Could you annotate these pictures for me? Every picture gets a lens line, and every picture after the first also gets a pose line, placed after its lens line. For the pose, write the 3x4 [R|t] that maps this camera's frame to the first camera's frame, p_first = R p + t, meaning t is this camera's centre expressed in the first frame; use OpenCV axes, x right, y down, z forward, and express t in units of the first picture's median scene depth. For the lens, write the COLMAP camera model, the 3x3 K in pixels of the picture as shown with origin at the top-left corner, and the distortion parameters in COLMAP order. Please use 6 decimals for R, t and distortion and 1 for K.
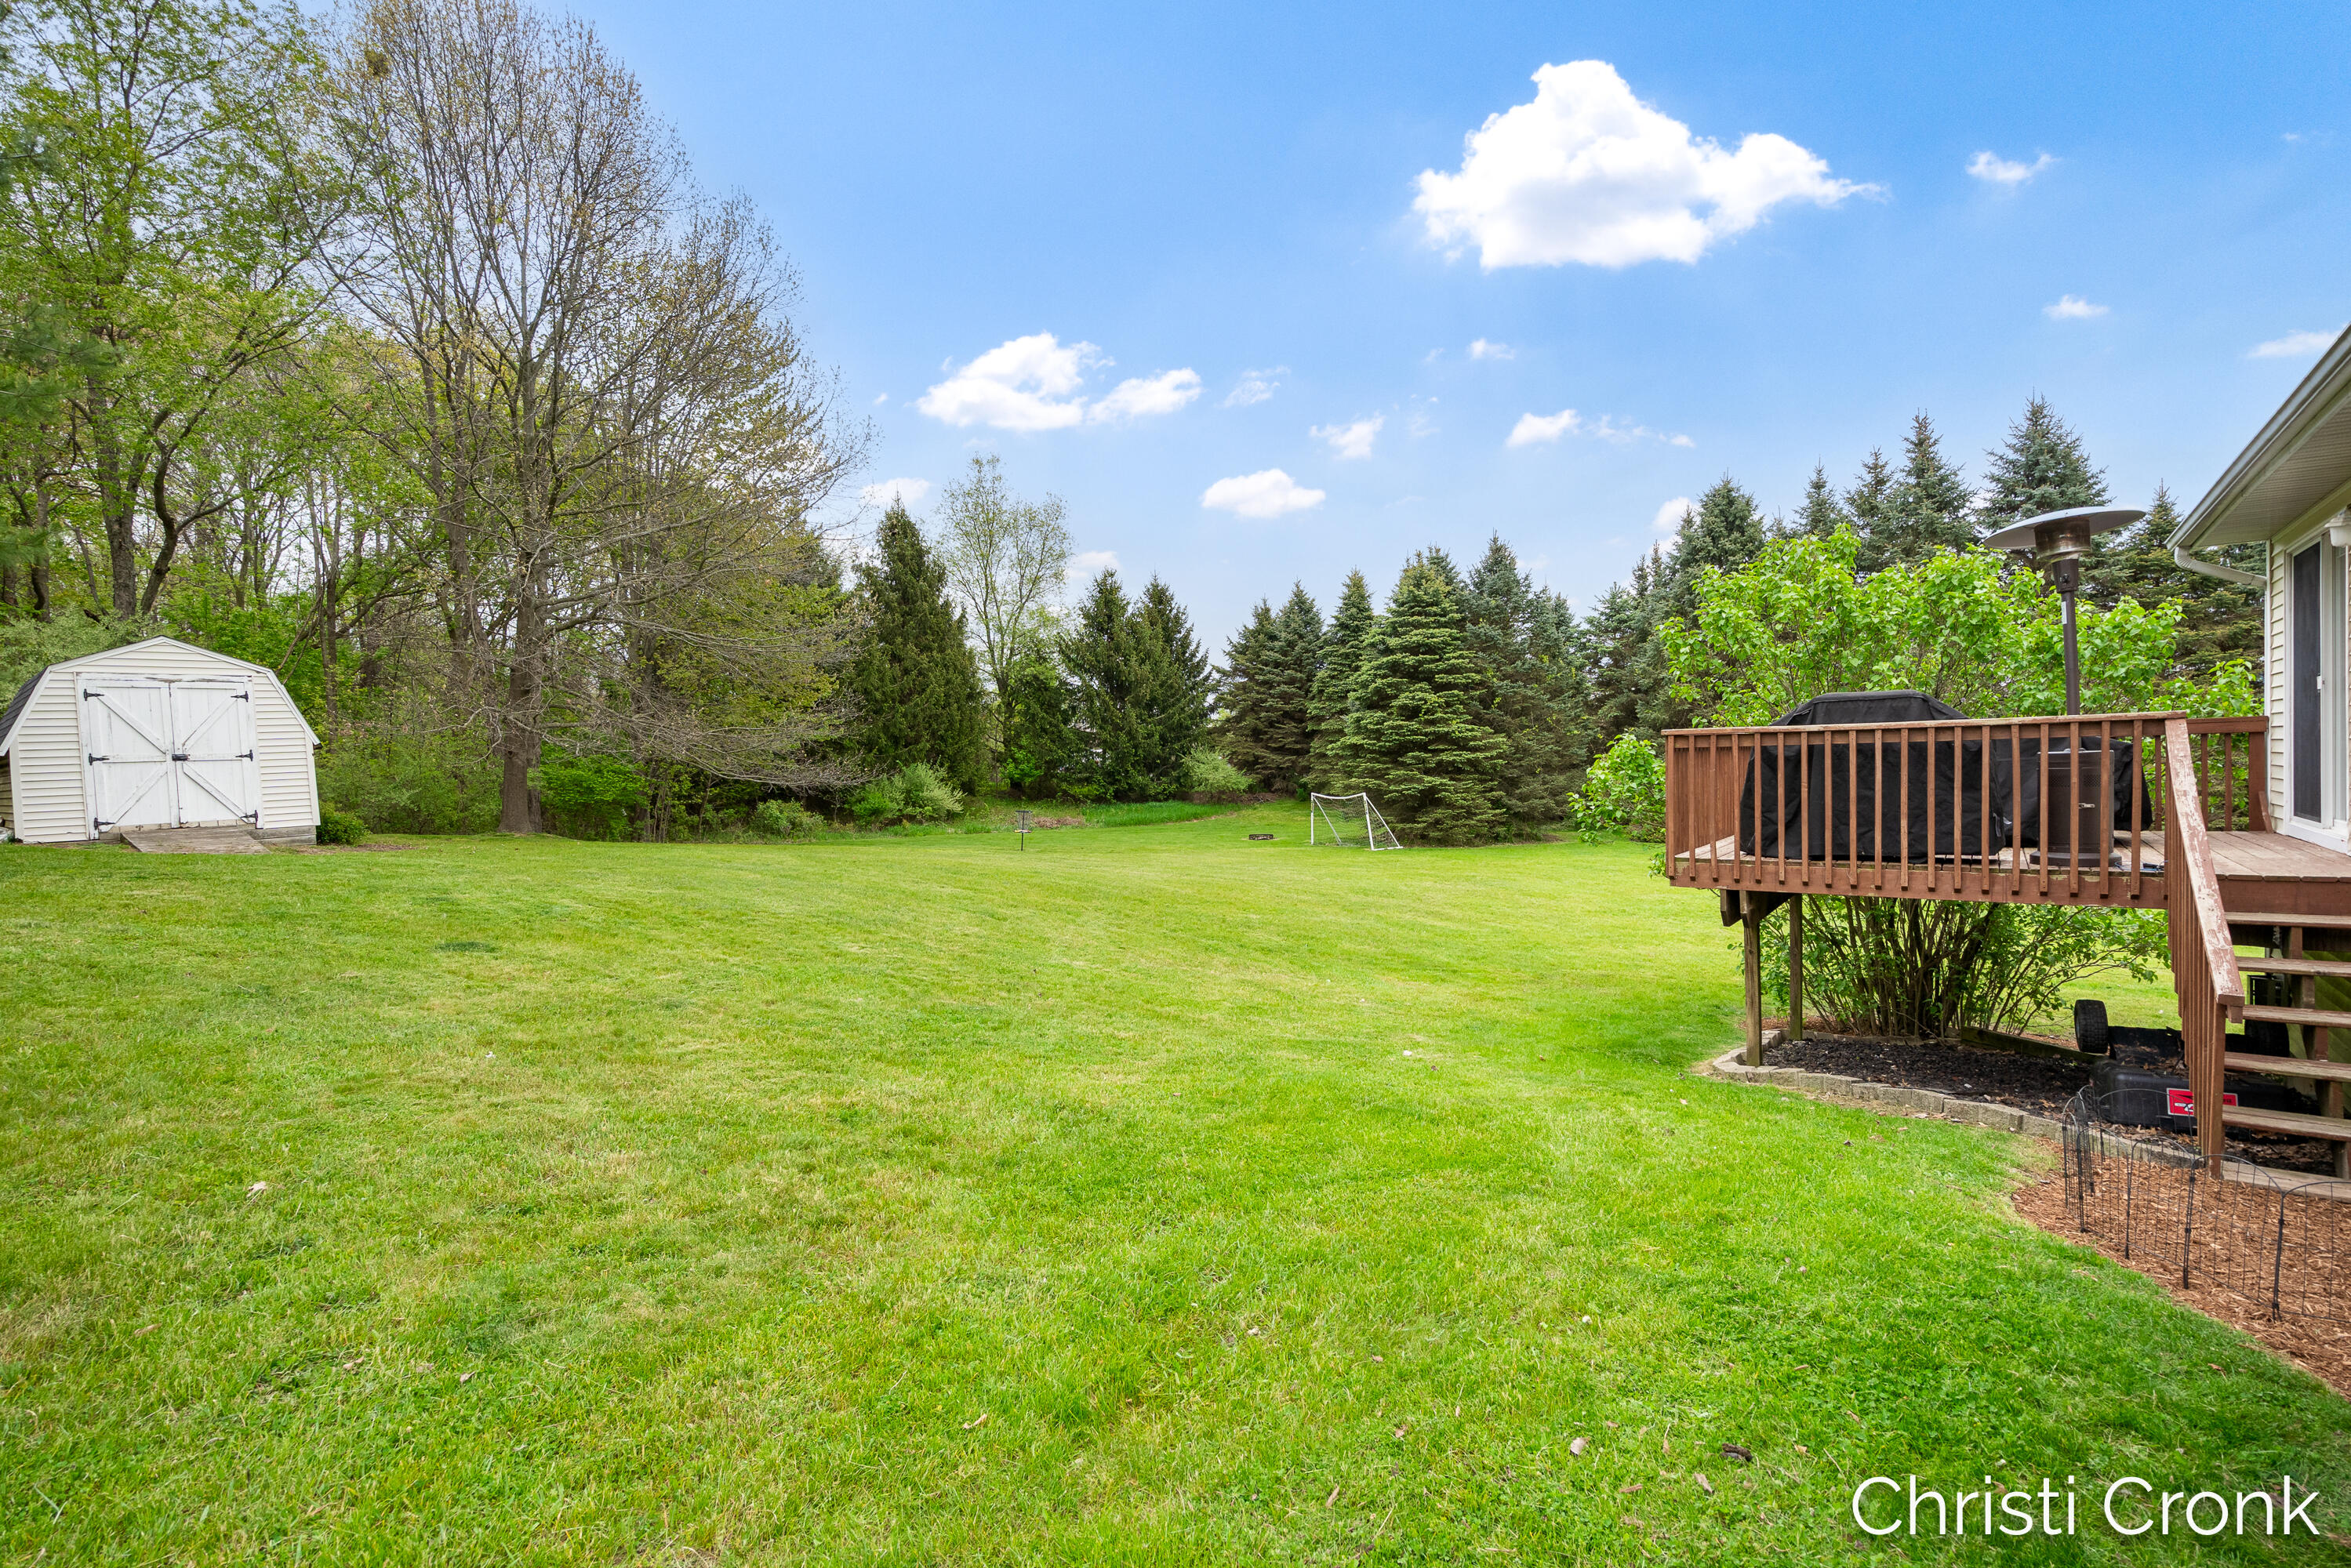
lens RADIAL K [[1081.0, 0, 1171.5], [0, 1081.0, 780.5], [0, 0, 1]] dist [-0.000497, -0.000110]
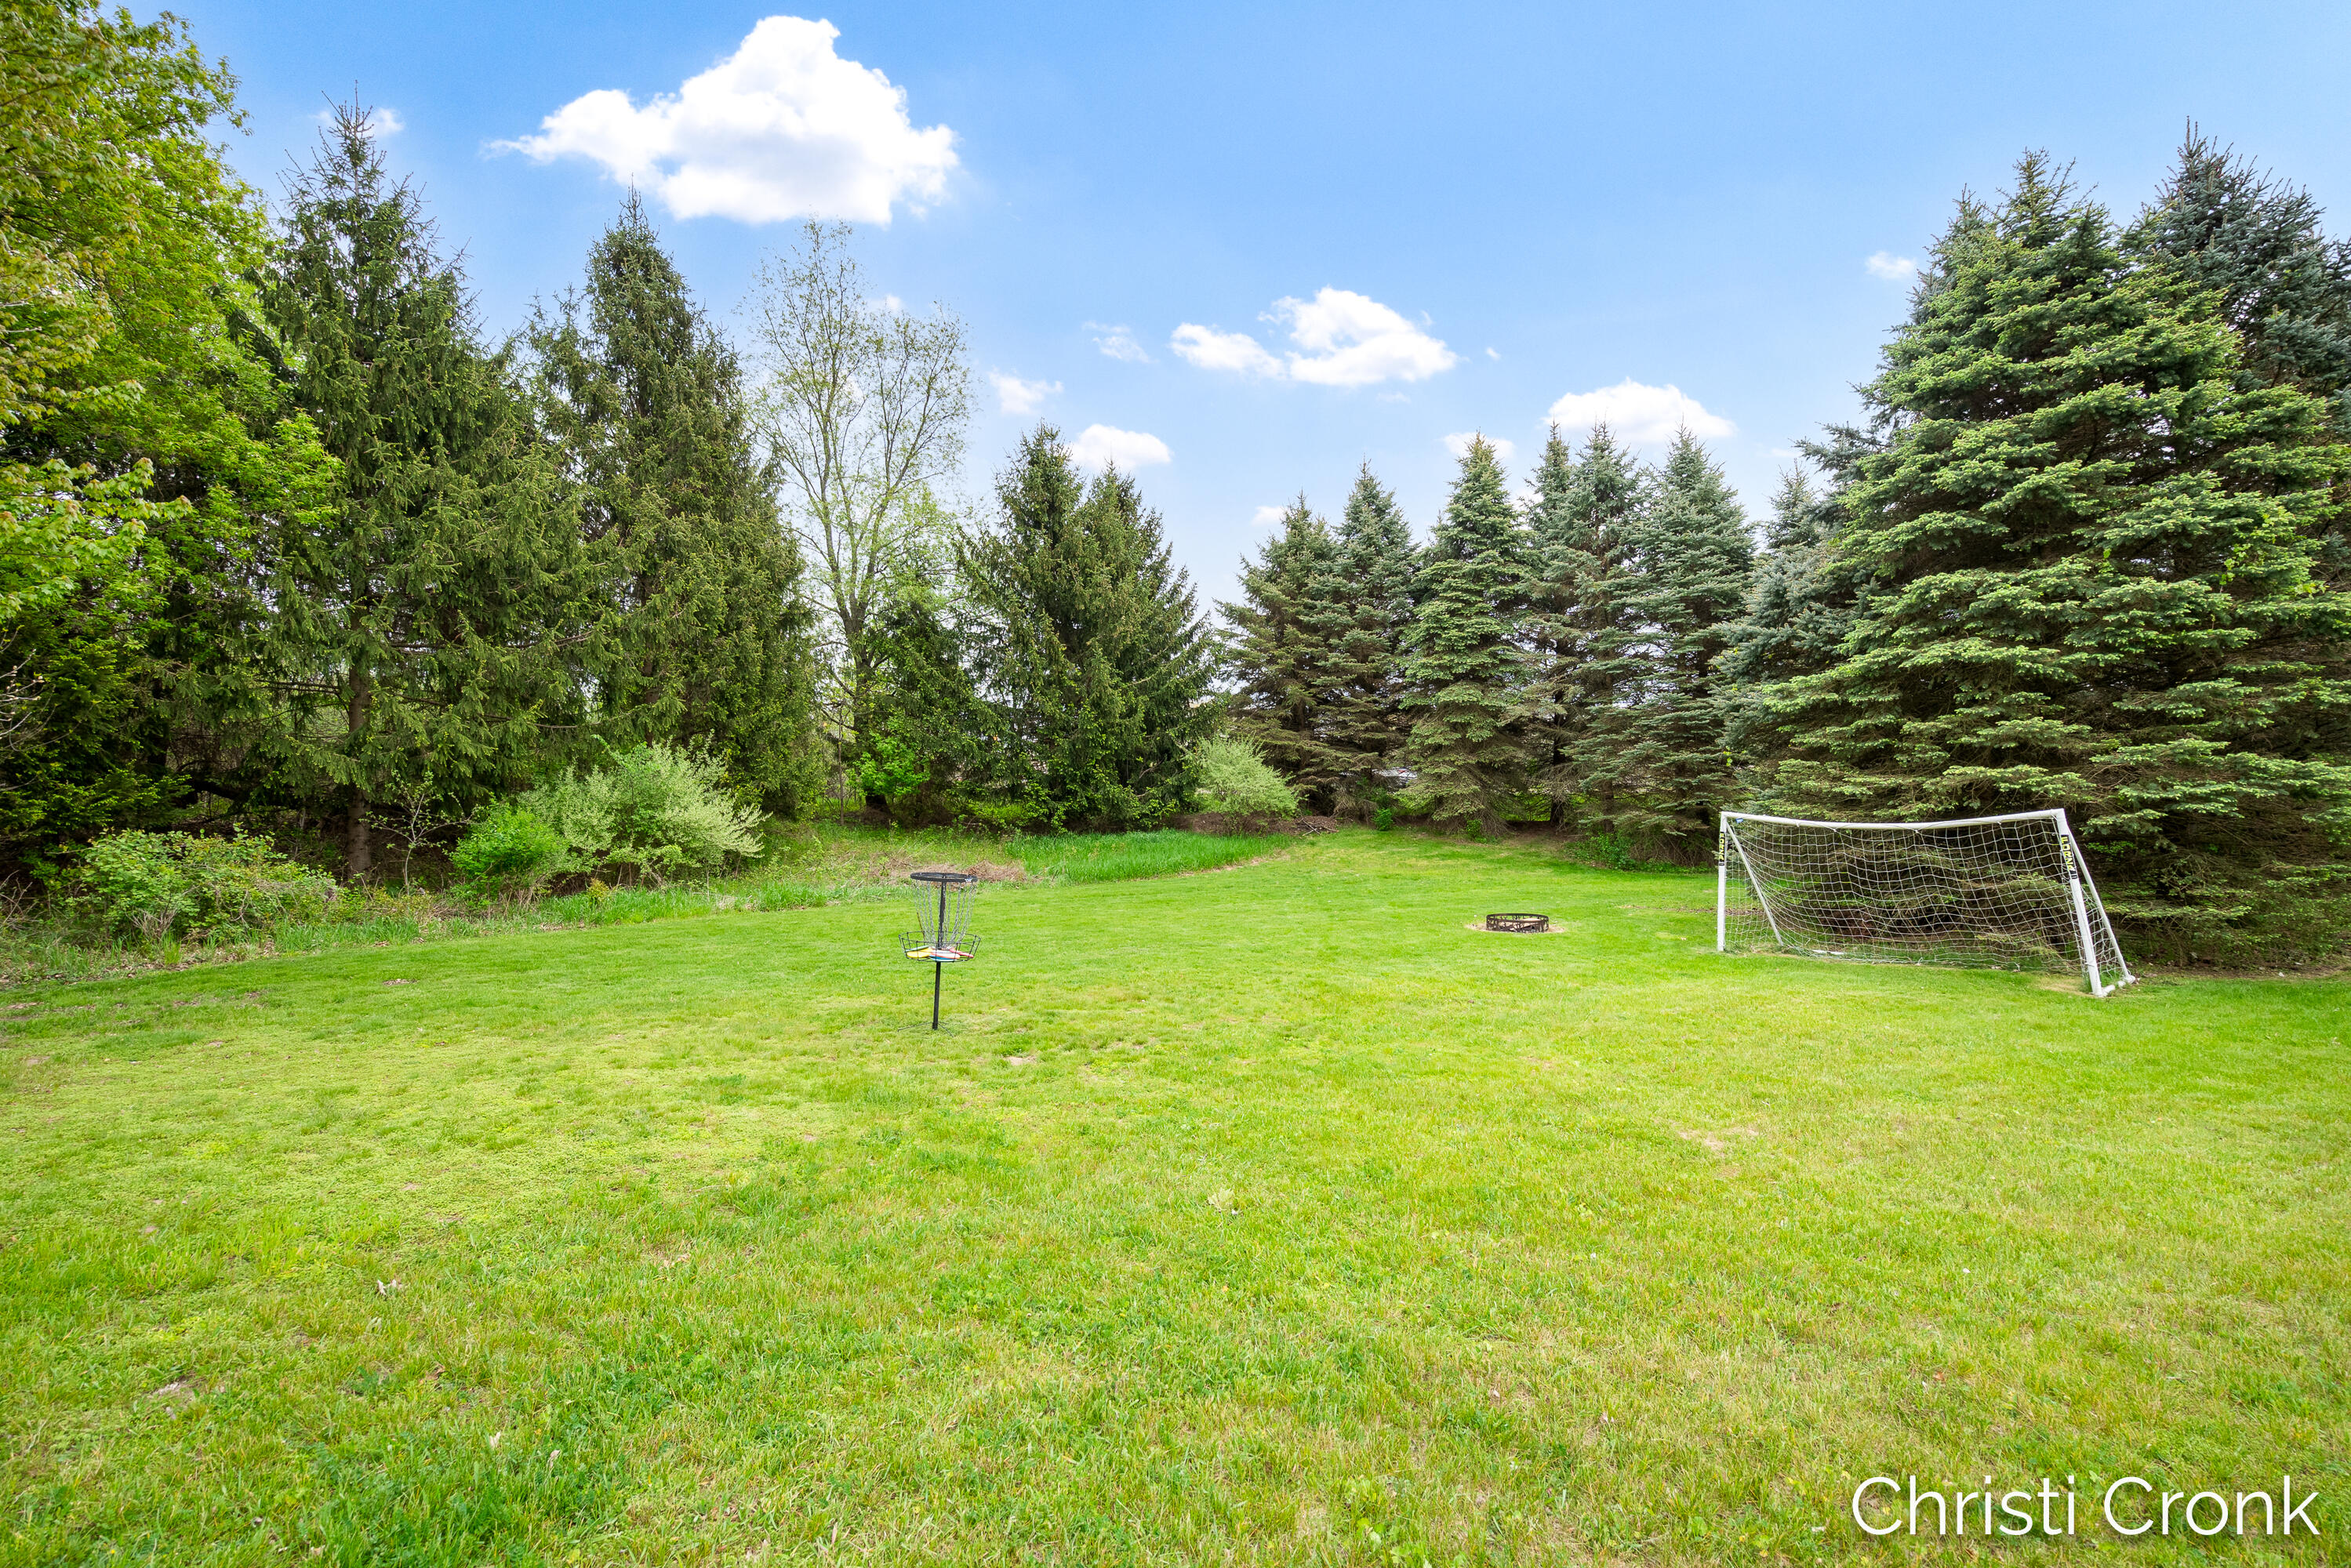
lens RADIAL K [[1081.0, 0, 1183.1], [0, 1081.0, 788.3], [0, 0, 1]] dist [-0.000497, -0.000110]
pose [[0.989721, 0.005560, 0.142905, -0.069770], [-0.003127, 0.999846, -0.017247, 0.006821], [-0.142979, 0.016623, 0.989586, 0.439949]]
